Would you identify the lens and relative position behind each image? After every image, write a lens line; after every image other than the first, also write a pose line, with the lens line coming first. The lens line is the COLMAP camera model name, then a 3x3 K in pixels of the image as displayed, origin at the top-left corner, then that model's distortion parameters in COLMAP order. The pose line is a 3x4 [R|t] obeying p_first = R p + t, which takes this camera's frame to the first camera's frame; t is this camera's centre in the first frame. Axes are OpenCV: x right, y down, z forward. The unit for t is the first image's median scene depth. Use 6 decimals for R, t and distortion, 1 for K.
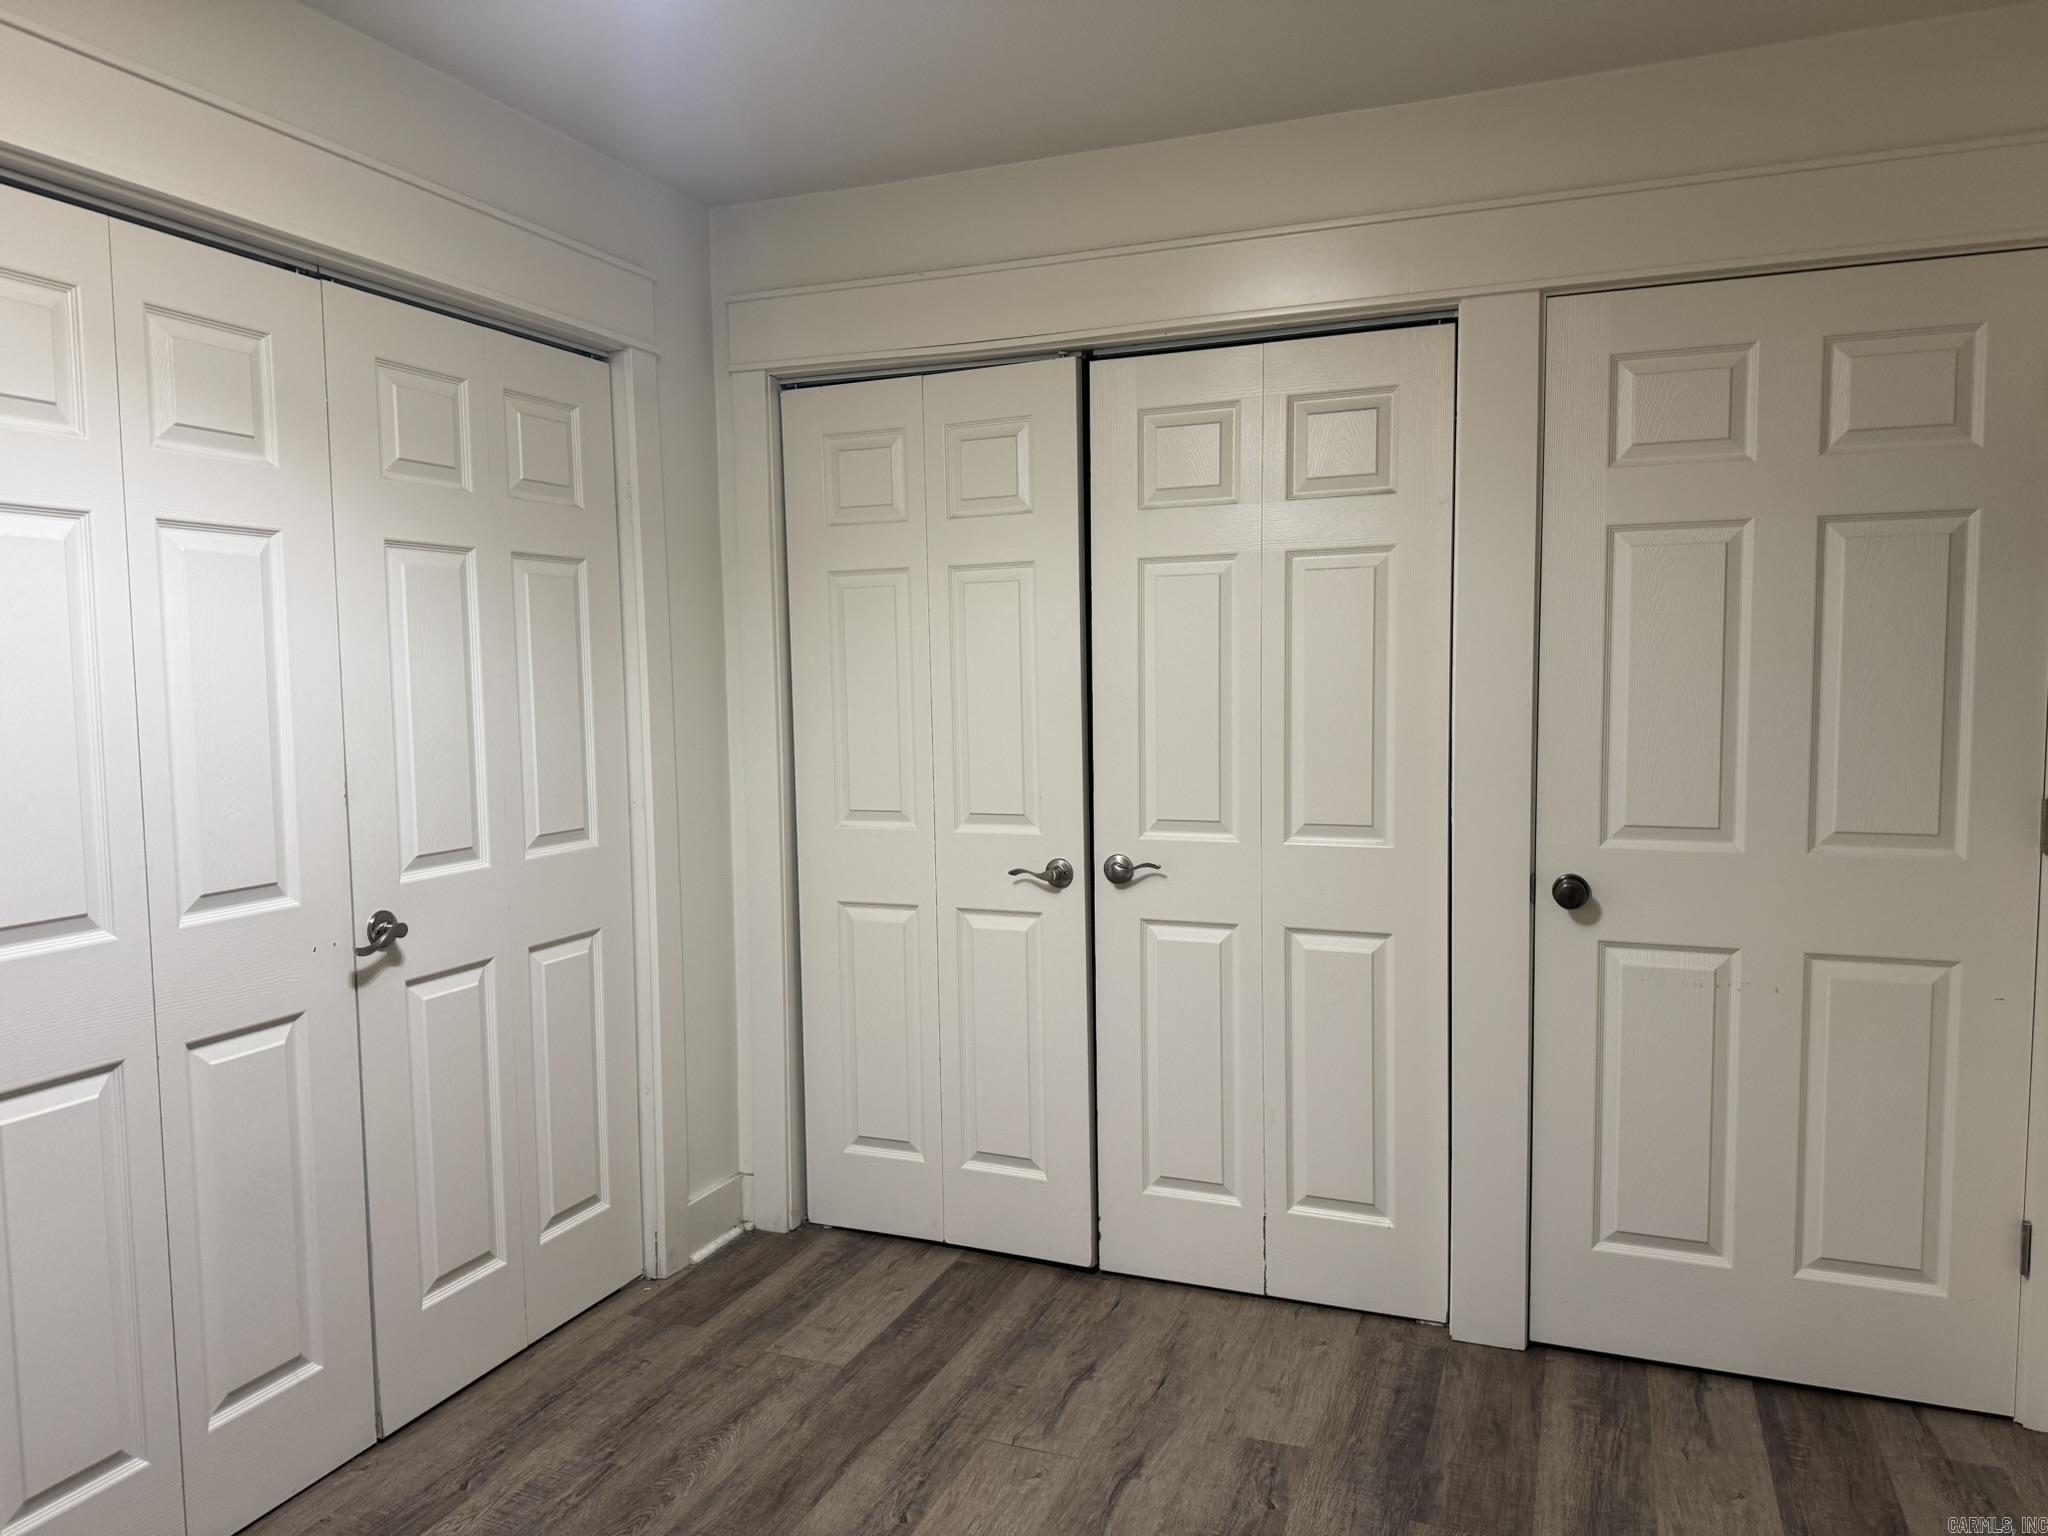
lens RADIAL K [[1446.5, 0, 1038.8], [0, 1446.5, 756.3], [0, 0, 1]] dist [0.073363, -0.095942]
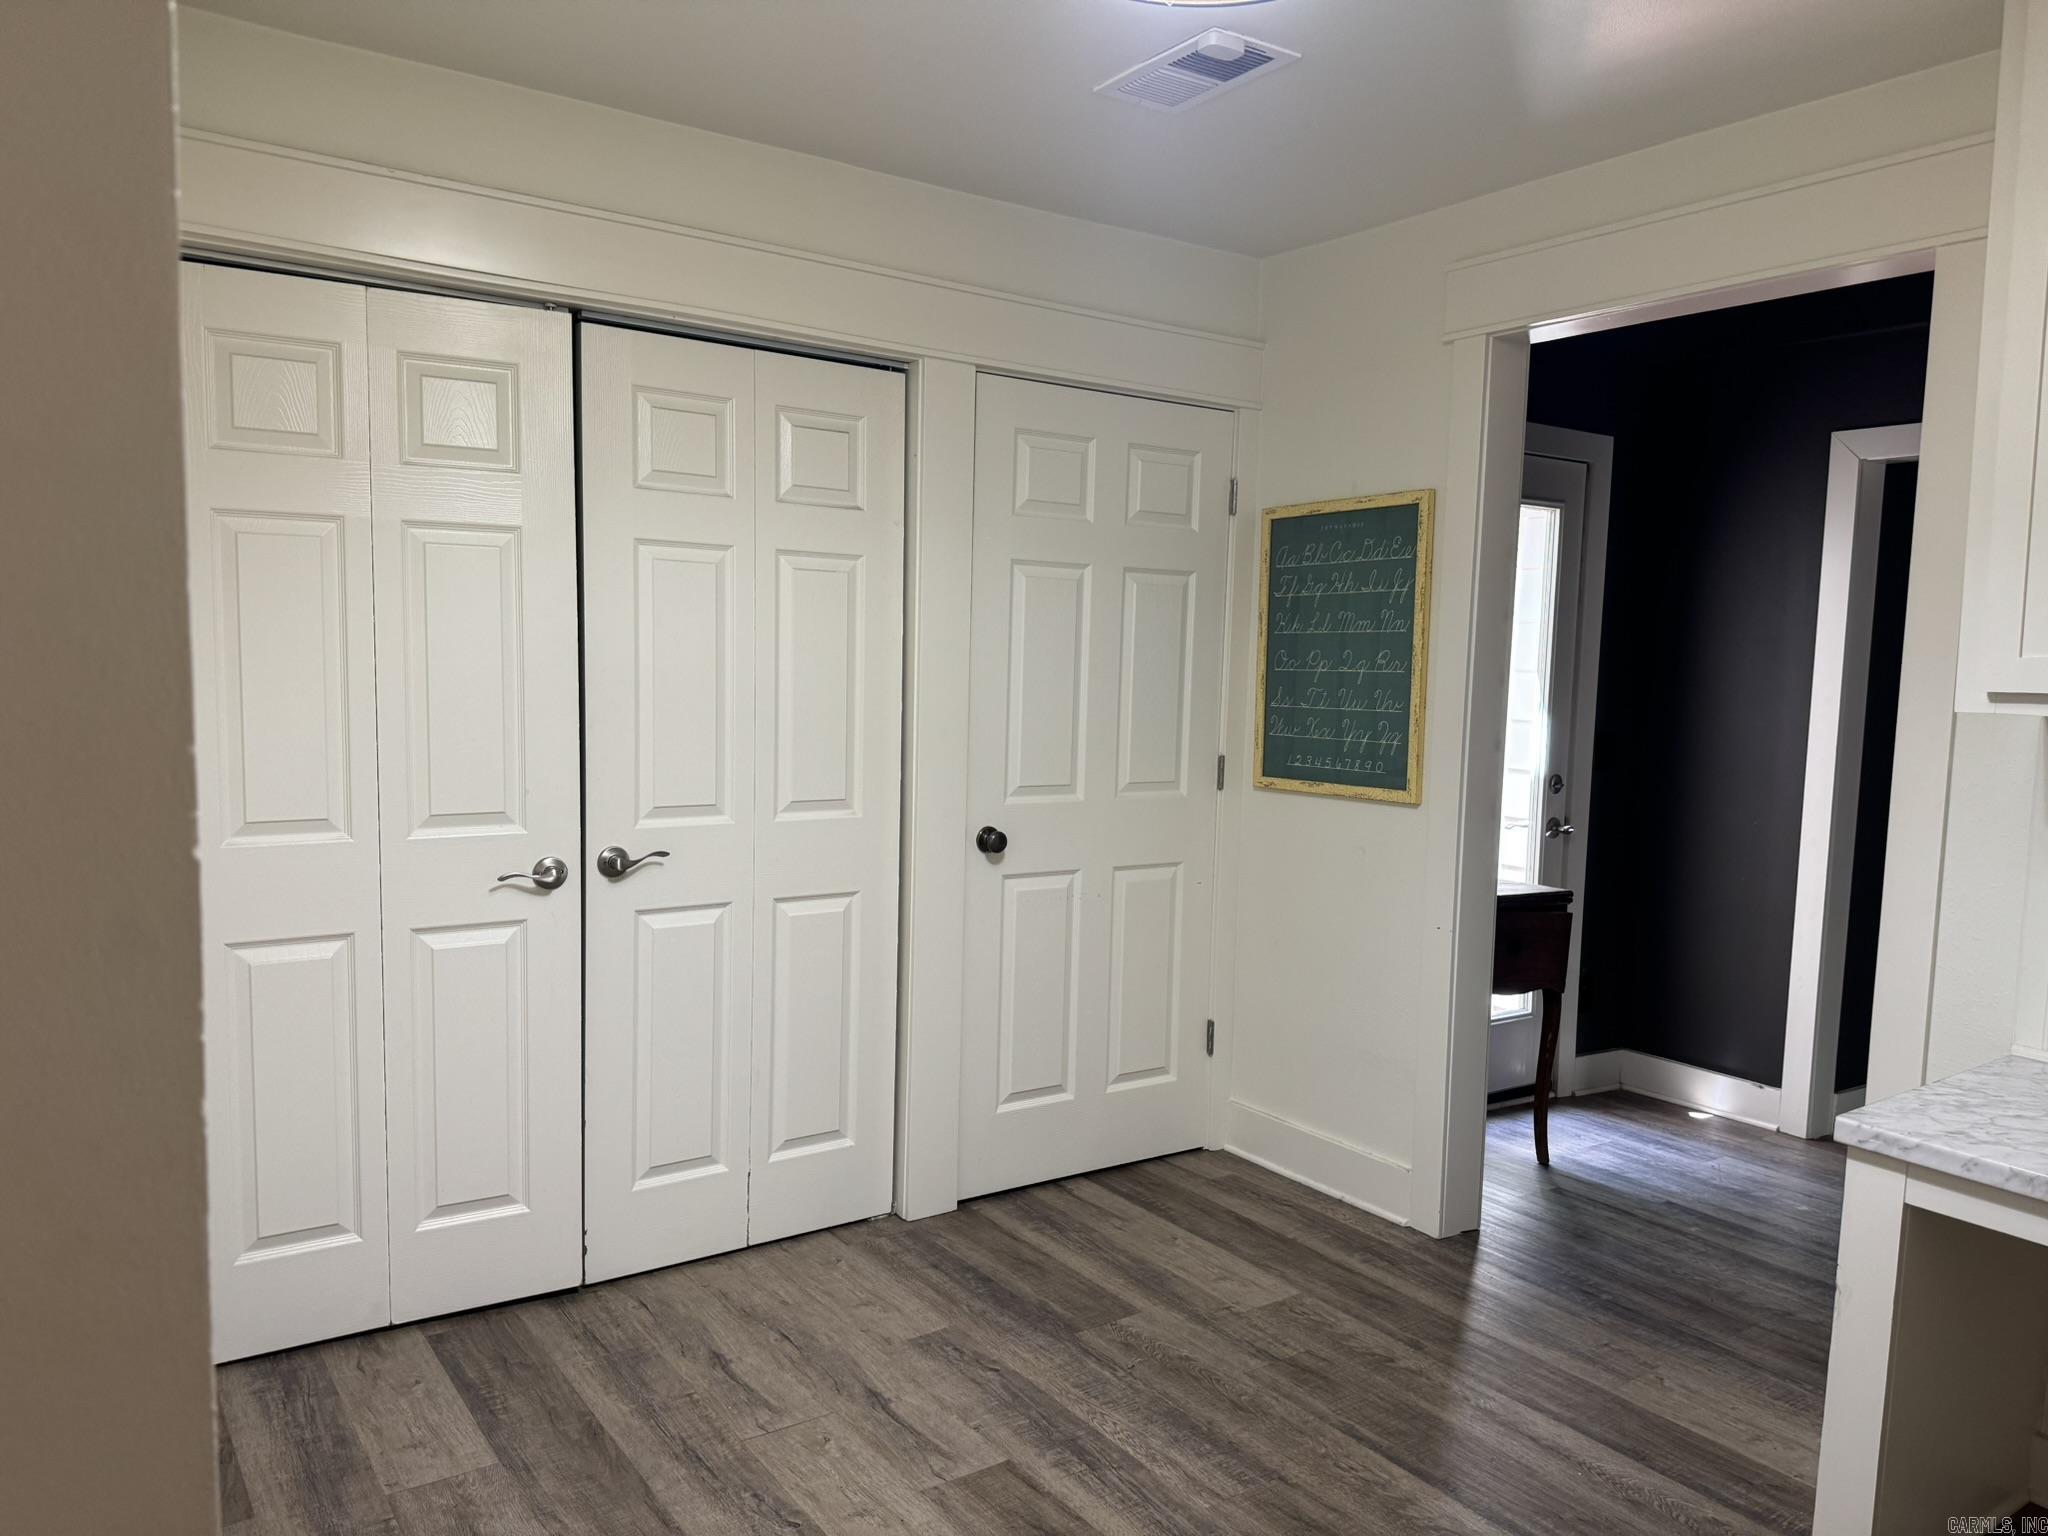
lens RADIAL K [[1446.5, 0, 1019.4], [0, 1446.5, 748.5], [0, 0, 1]] dist [0.073363, -0.095942]
pose [[0.551855, -0.030365, 0.833387, -0.643914], [0.015444, 0.999538, 0.026191, -0.019831], [-0.833797, -0.001583, 0.552069, 0.259579]]
